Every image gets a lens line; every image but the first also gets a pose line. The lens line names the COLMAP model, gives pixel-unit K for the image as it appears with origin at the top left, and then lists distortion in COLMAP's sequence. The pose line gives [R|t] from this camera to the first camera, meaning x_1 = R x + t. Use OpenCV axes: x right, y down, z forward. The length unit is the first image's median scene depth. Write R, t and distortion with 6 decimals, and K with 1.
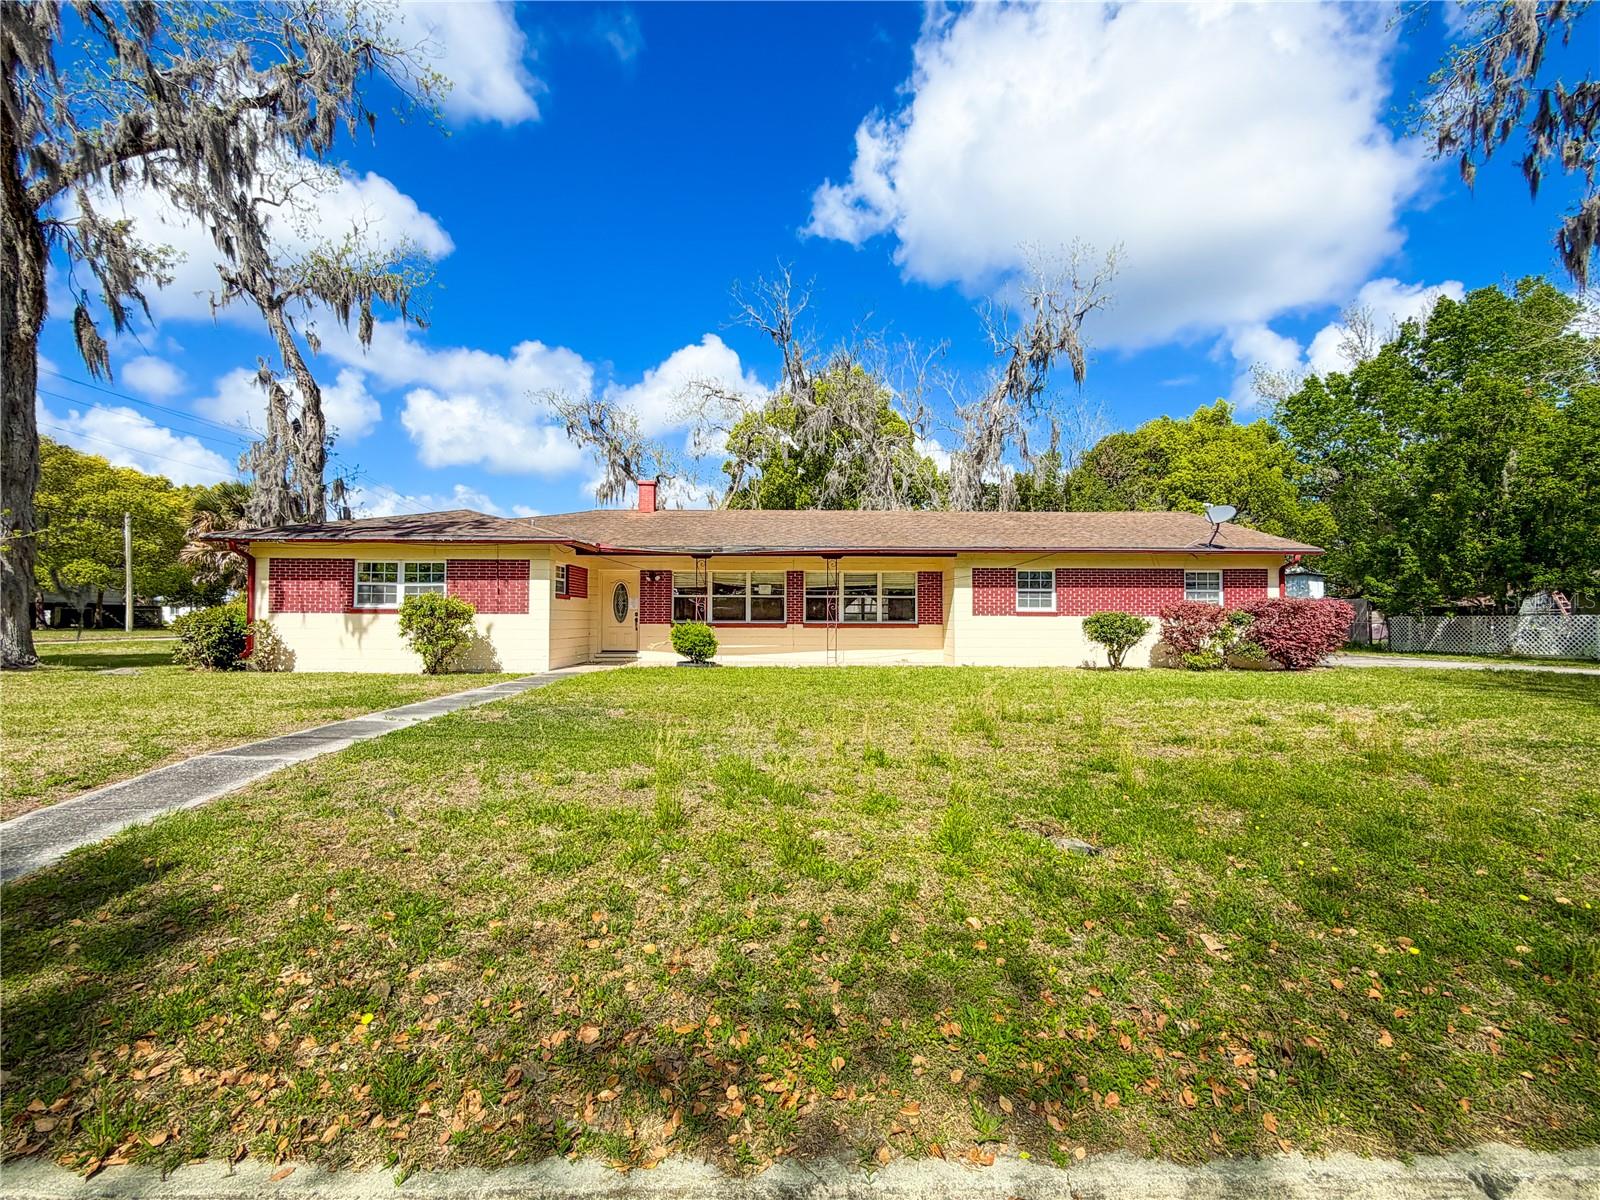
lens RADIAL K [[736.9, 0, 783.5], [0, 736.9, 607.5], [0, 0, 1]] dist [0.004767, 0.001710]
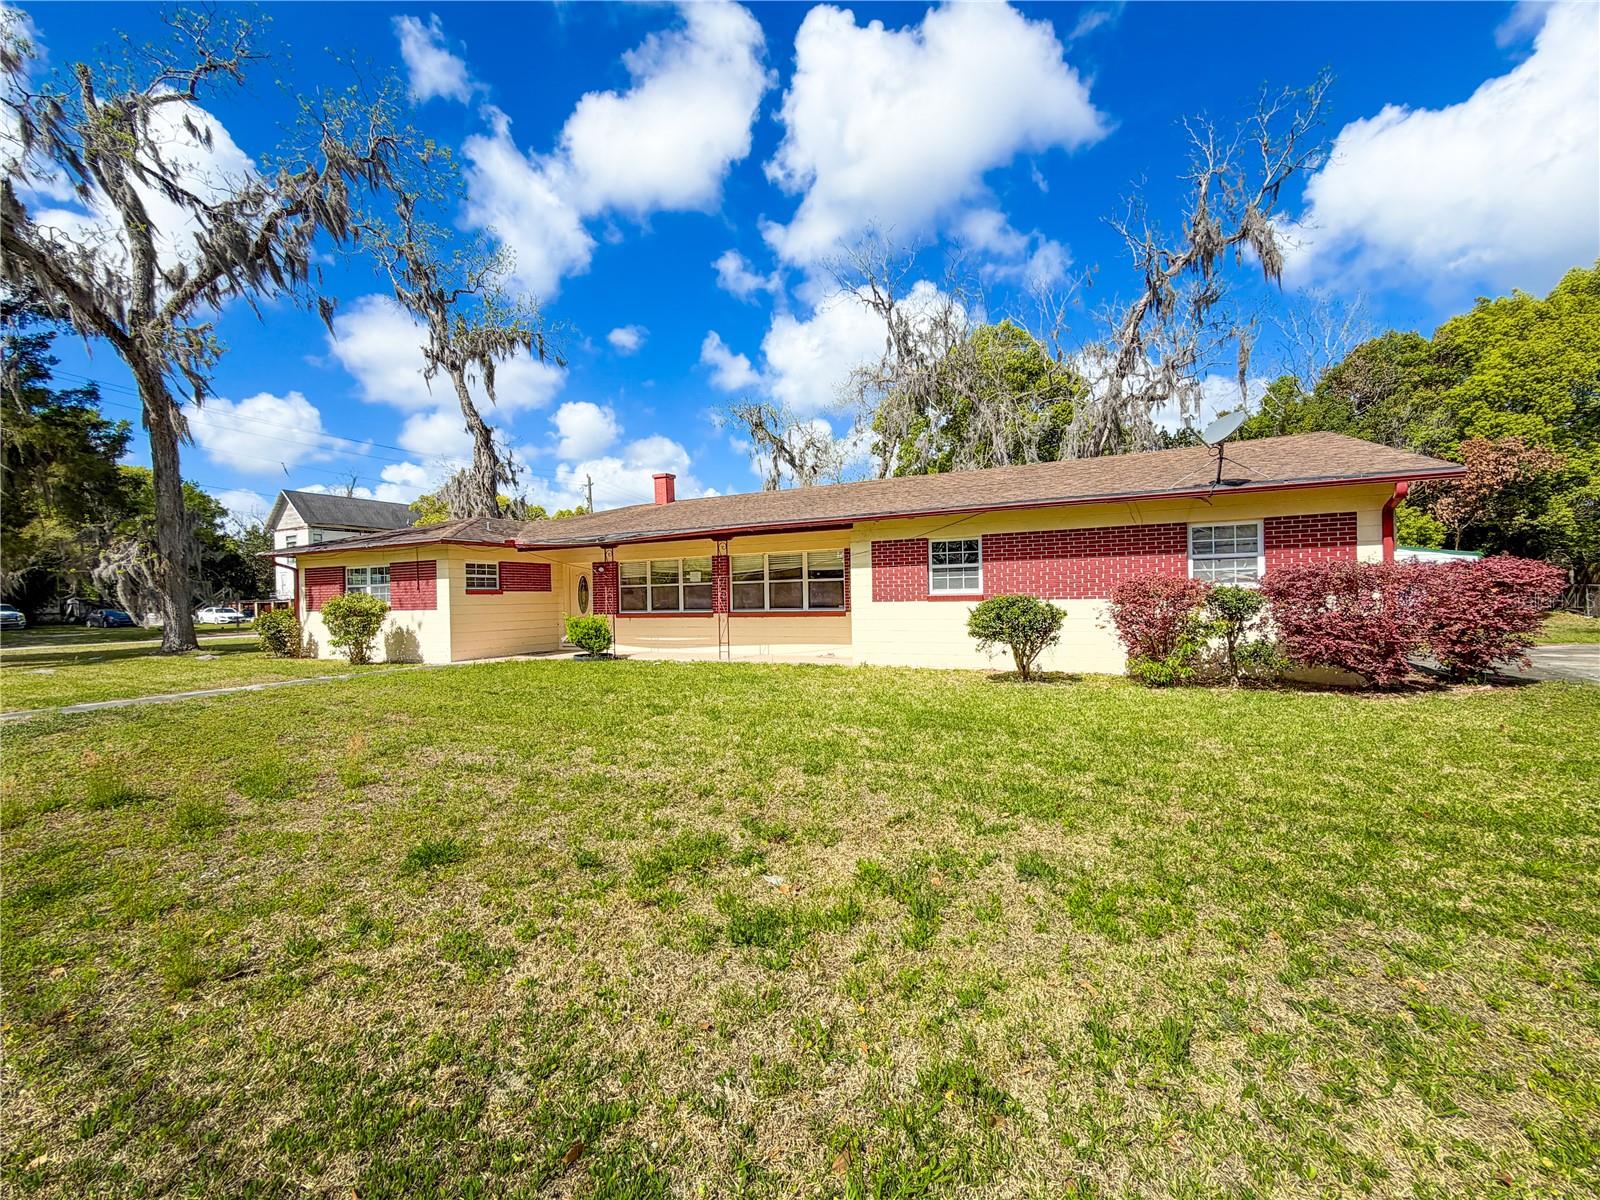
lens RADIAL K [[638.8, 0, 793.3], [0, 638.8, 607.5], [0, 0, 1]] dist [0.000065, -0.000523]
pose [[0.891957, -0.014087, -0.451901, 0.487858], [0.031038, 0.999064, 0.030119, -0.006292], [0.451054, -0.040891, 0.891559, 0.351319]]
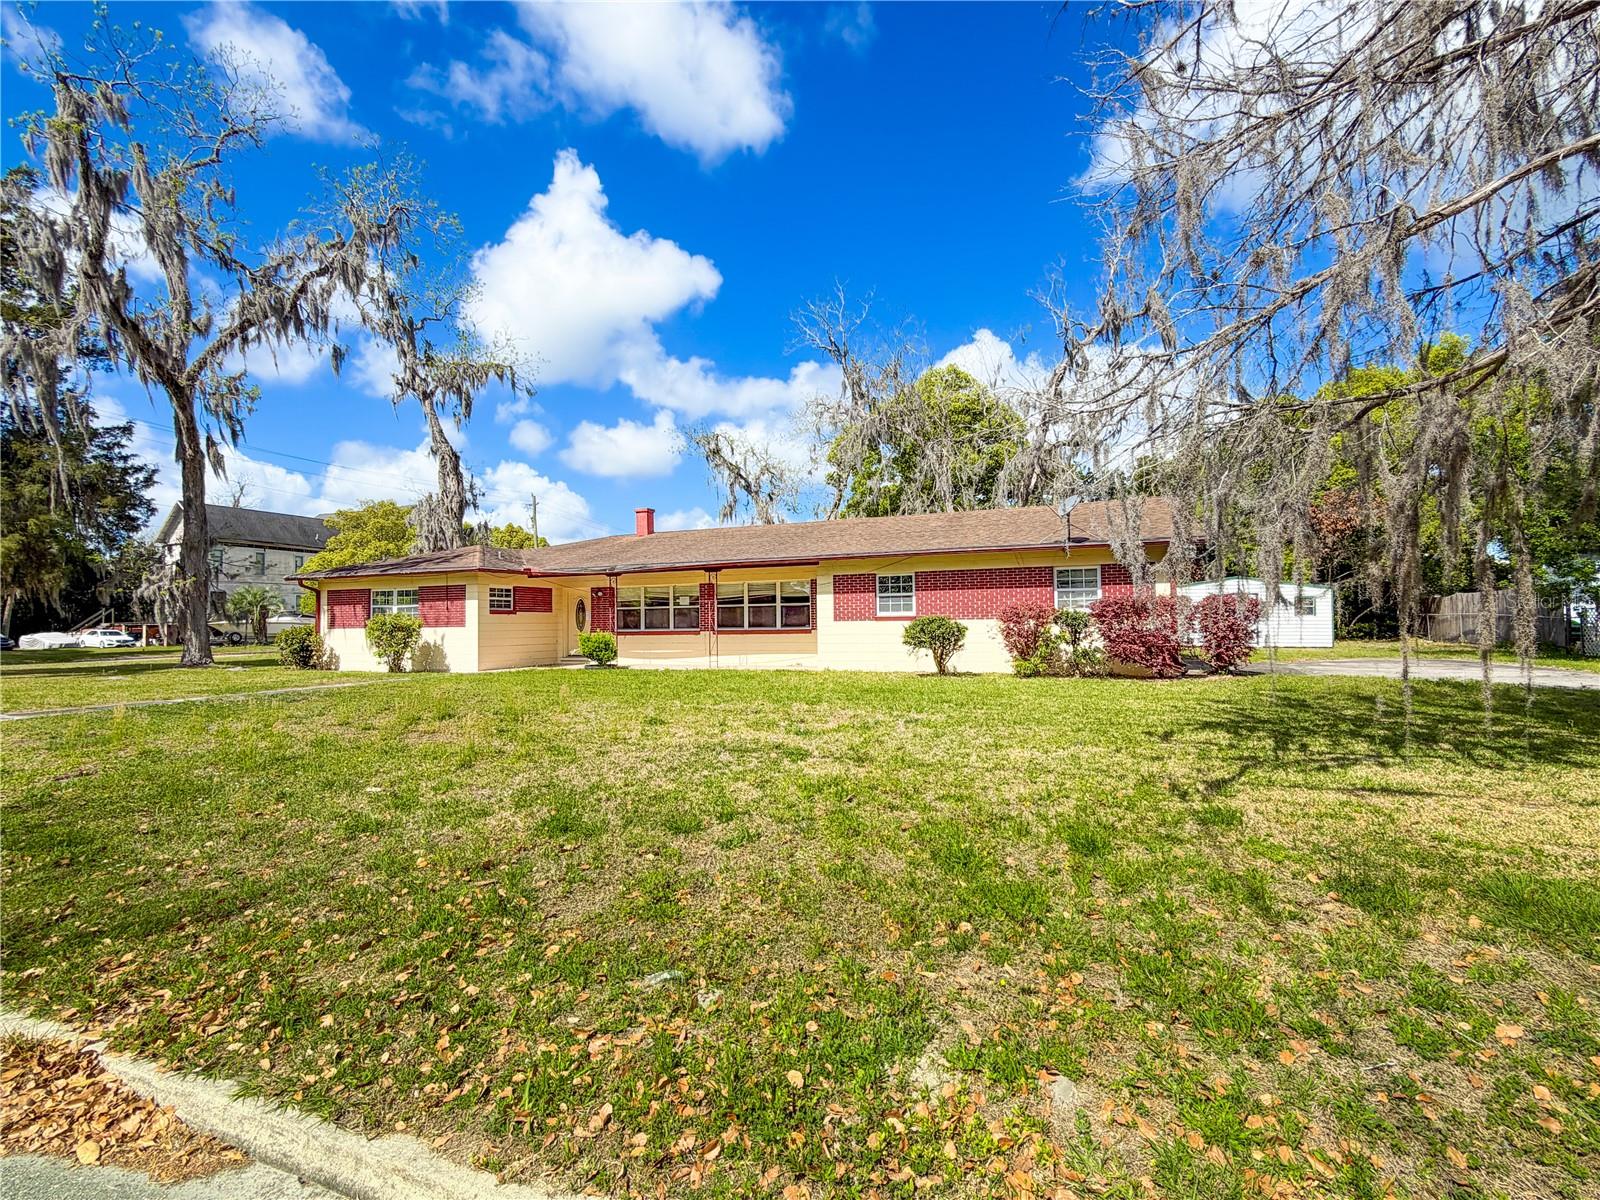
lens RADIAL K [[736.9, 0, 782.7], [0, 736.9, 611.2], [0, 0, 1]] dist [0.004767, 0.001710]
pose [[0.922207, -0.022835, -0.386022, 0.586227], [0.023888, 0.999713, -0.002070, -0.002688], [0.385959, -0.007313, 0.922487, 0.023490]]
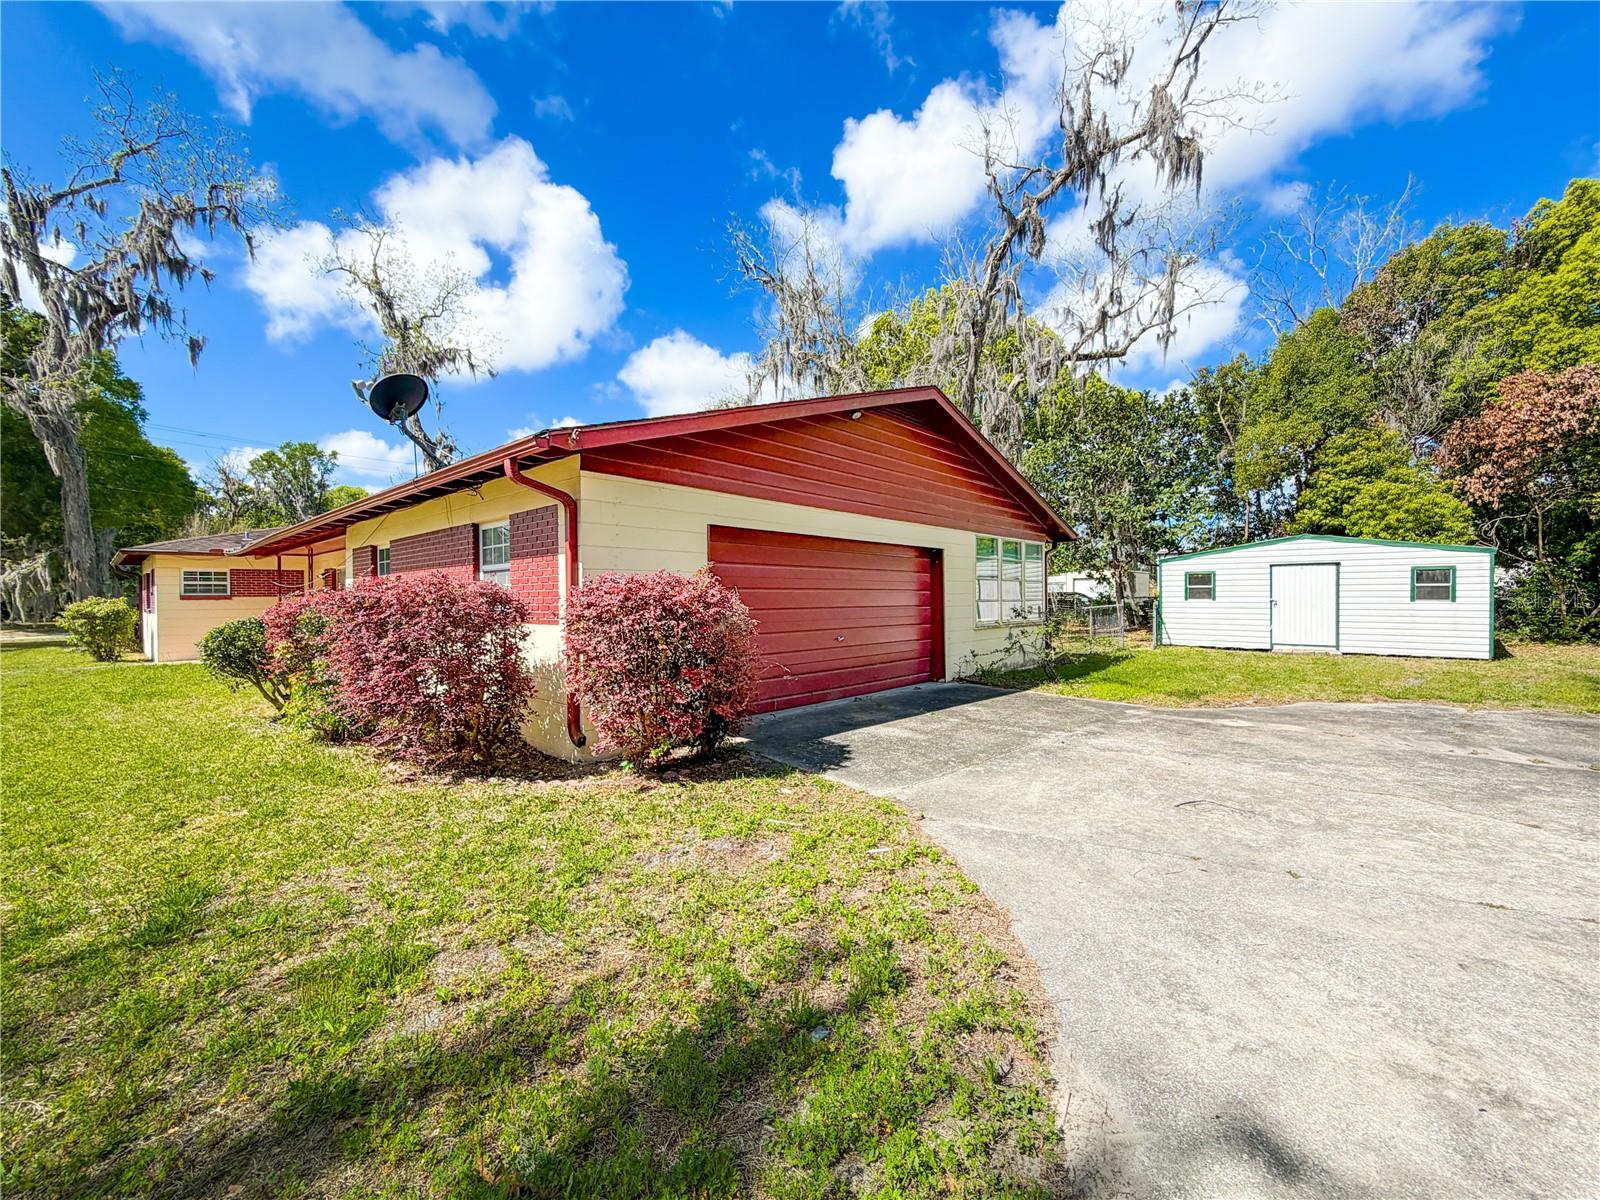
lens RADIAL K [[638.8, 0, 789.1], [0, 638.8, 603.3], [0, 0, 1]] dist [0.000065, -0.000523]
pose [[0.735762, -0.006483, -0.677209, 0.969246], [0.025596, 0.999506, 0.018240, -0.001325], [0.676756, -0.030754, 0.735565, 0.831029]]
